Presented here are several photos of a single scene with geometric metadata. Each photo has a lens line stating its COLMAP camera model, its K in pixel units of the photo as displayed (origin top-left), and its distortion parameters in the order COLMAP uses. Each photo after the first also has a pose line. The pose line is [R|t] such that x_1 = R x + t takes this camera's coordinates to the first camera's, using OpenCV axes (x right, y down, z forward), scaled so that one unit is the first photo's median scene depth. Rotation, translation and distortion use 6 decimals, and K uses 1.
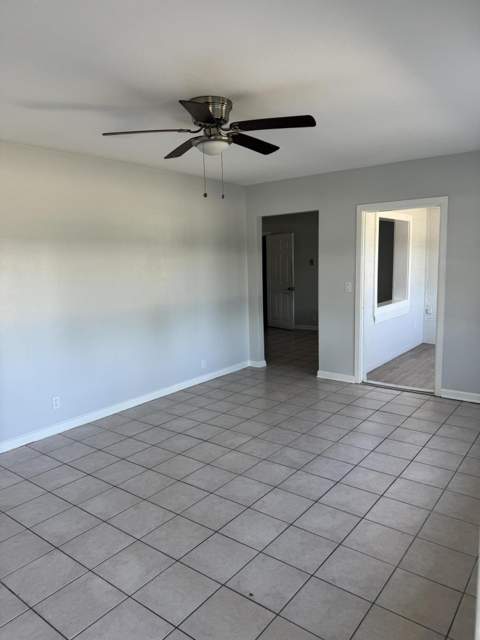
lens RADIAL K [[444.9, 0, 241.3], [0, 444.9, 333.9], [0, 0, 1]] dist [0.004280, 0.000877]
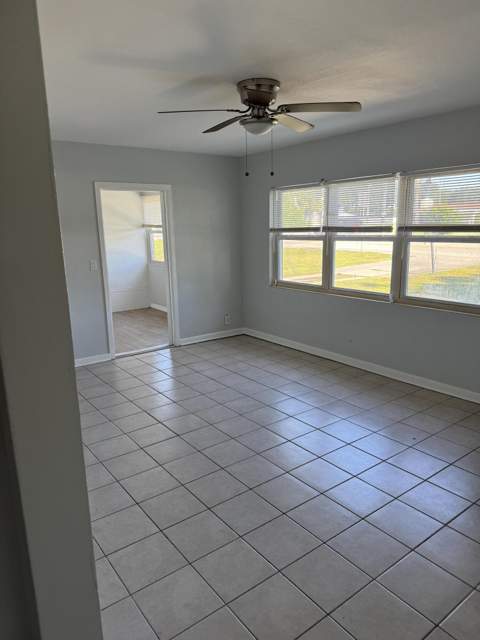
lens RADIAL K [[458.6, 0, 240.0], [0, 458.6, 320.0], [0, 0, 1]] dist [0.003171, -0.000143]
pose [[0.270764, -0.184504, 0.944799, -0.731126], [0.179183, 0.973968, 0.138849, -0.079366], [-0.945823, 0.131697, 0.296775, 0.469262]]
